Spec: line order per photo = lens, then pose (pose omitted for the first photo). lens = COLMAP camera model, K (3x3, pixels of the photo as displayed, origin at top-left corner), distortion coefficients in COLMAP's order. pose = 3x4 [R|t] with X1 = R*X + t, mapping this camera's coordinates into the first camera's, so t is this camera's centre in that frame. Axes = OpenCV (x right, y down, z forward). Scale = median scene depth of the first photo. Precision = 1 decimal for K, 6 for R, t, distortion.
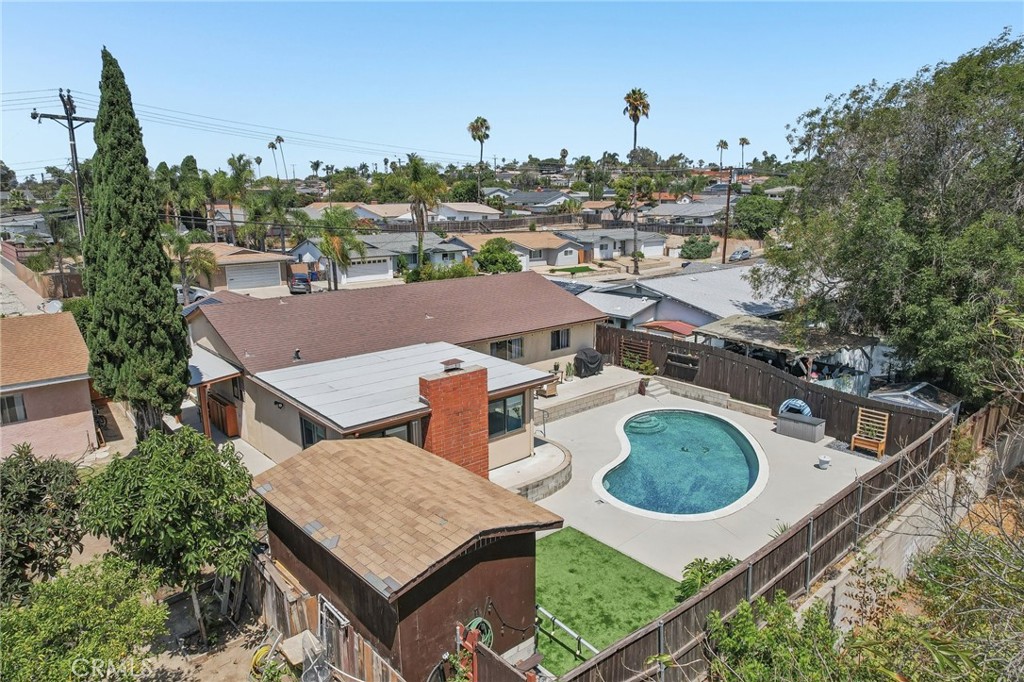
lens RADIAL K [[656.6, 0, 511.7], [0, 656.6, 341.8], [0, 0, 1]] dist [-0.071888, 0.061763]
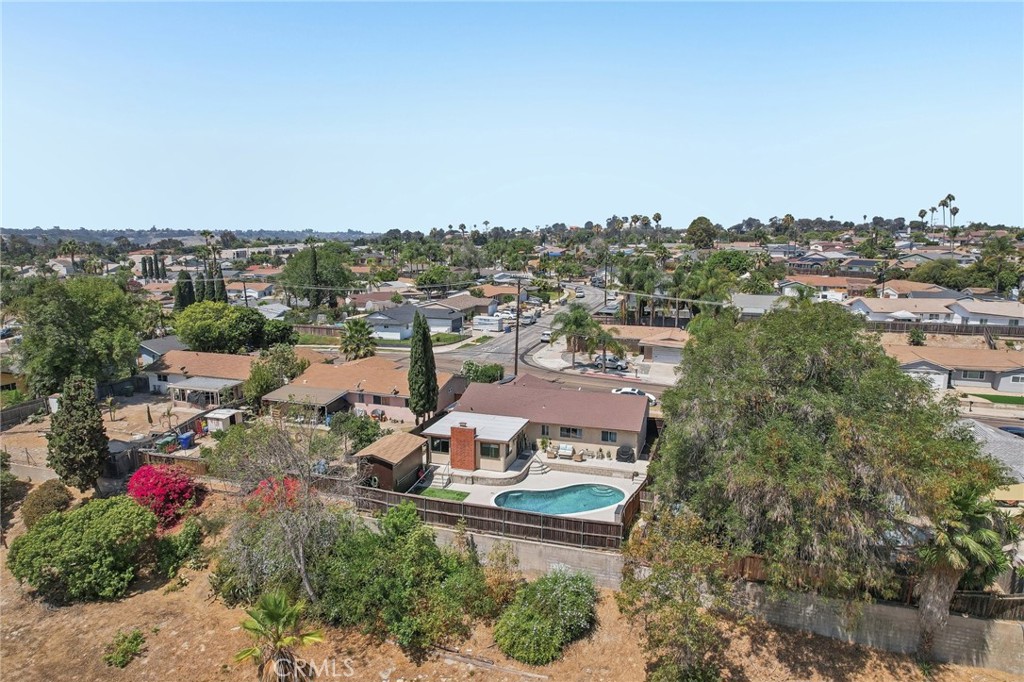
lens RADIAL K [[656.6, 0, 515.1], [0, 656.6, 340.9], [0, 0, 1]] dist [-0.071888, 0.061763]
pose [[0.512368, 0.149253, -0.845696, 1.338324], [-0.191486, 0.979844, 0.056915, -0.295419], [0.837145, 0.132778, 0.530621, -0.208503]]
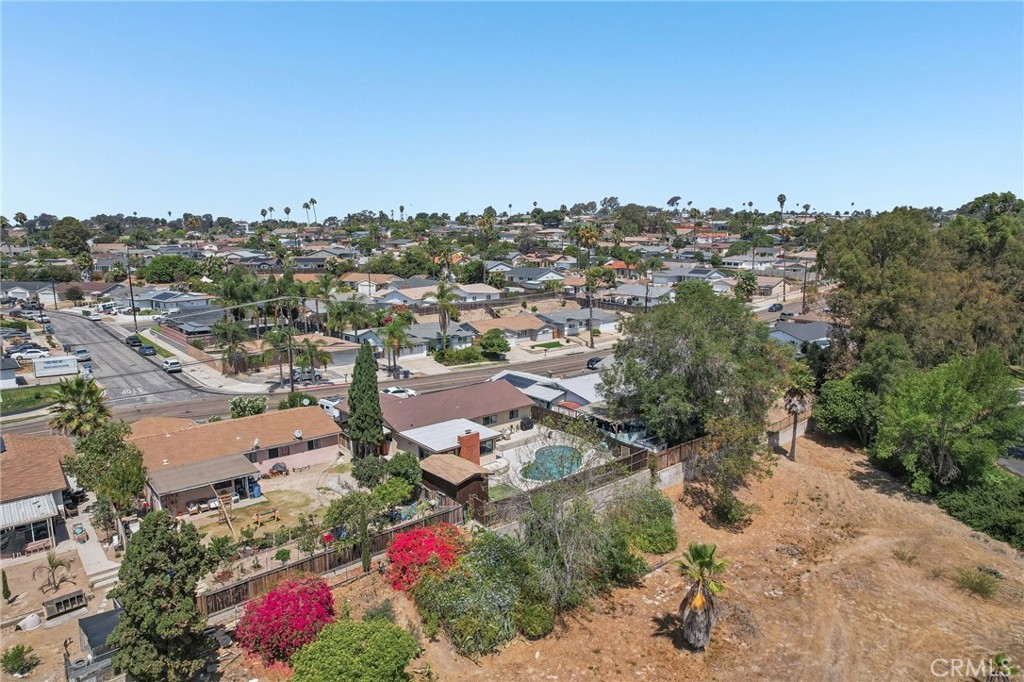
lens RADIAL K [[656.6, 0, 512.3], [0, 656.6, 342.6], [0, 0, 1]] dist [-0.071888, 0.061763]
pose [[0.999908, 0.007019, -0.011646, 0.087144], [-0.007499, 0.999104, -0.041662, -0.146881], [0.011344, 0.041745, 0.999064, -1.211937]]
